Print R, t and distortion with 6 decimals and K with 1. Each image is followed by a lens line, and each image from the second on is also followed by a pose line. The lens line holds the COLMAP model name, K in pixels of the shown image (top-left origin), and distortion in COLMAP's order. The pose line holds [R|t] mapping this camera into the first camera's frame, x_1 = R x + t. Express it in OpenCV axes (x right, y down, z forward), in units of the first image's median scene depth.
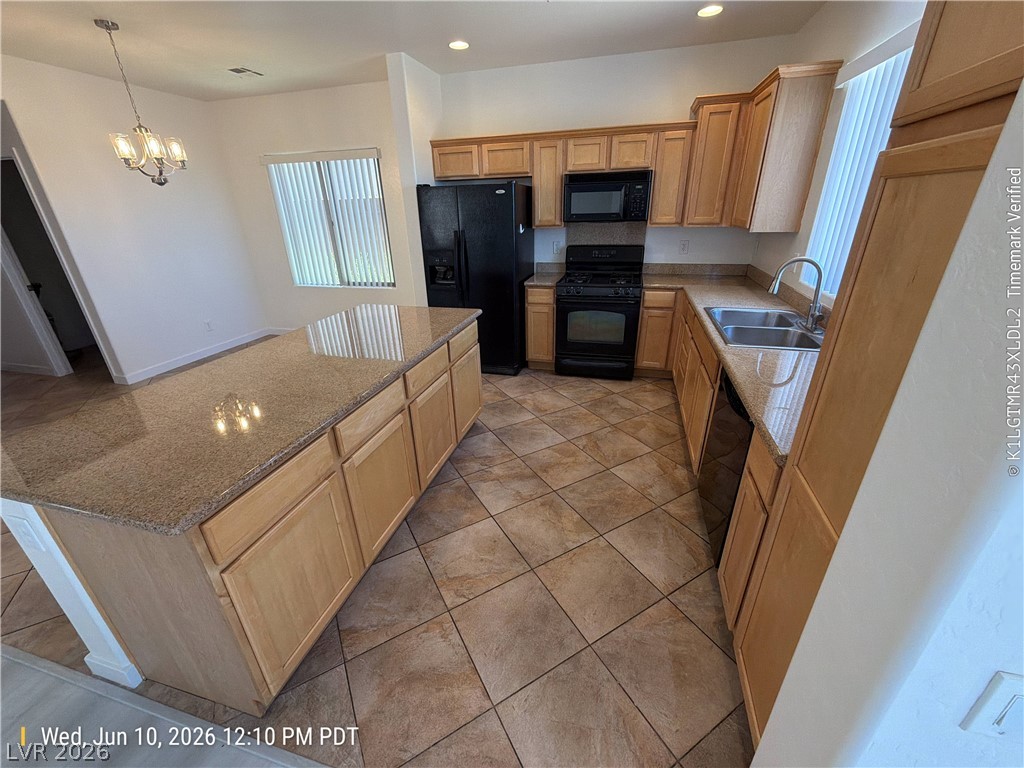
lens RADIAL K [[410.0, 0, 512.6], [0, 410.0, 387.2], [0, 0, 1]] dist [0.002662, 0.000577]
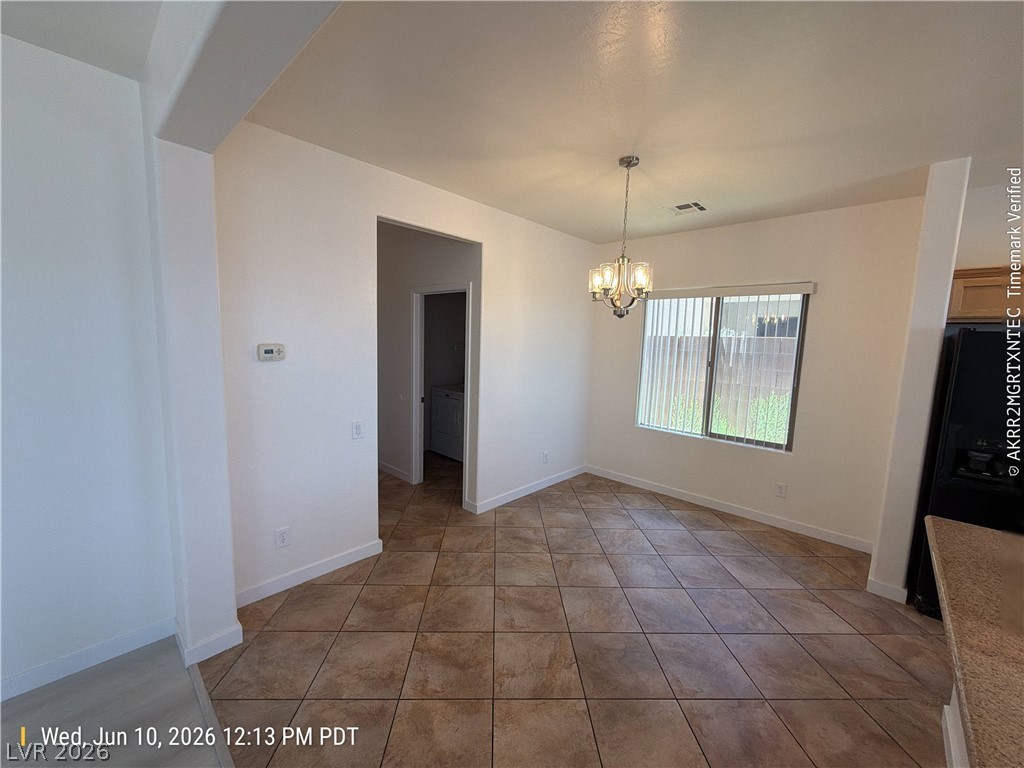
lens RADIAL K [[410.0, 0, 512.8], [0, 410.0, 385.1], [0, 0, 1]] dist [0.002662, 0.000577]
pose [[0.884431, 0.107104, -0.454214, -0.512263], [-0.238749, 0.940134, -0.243200, -0.076886], [0.400975, 0.323537, 0.857055, 0.178306]]
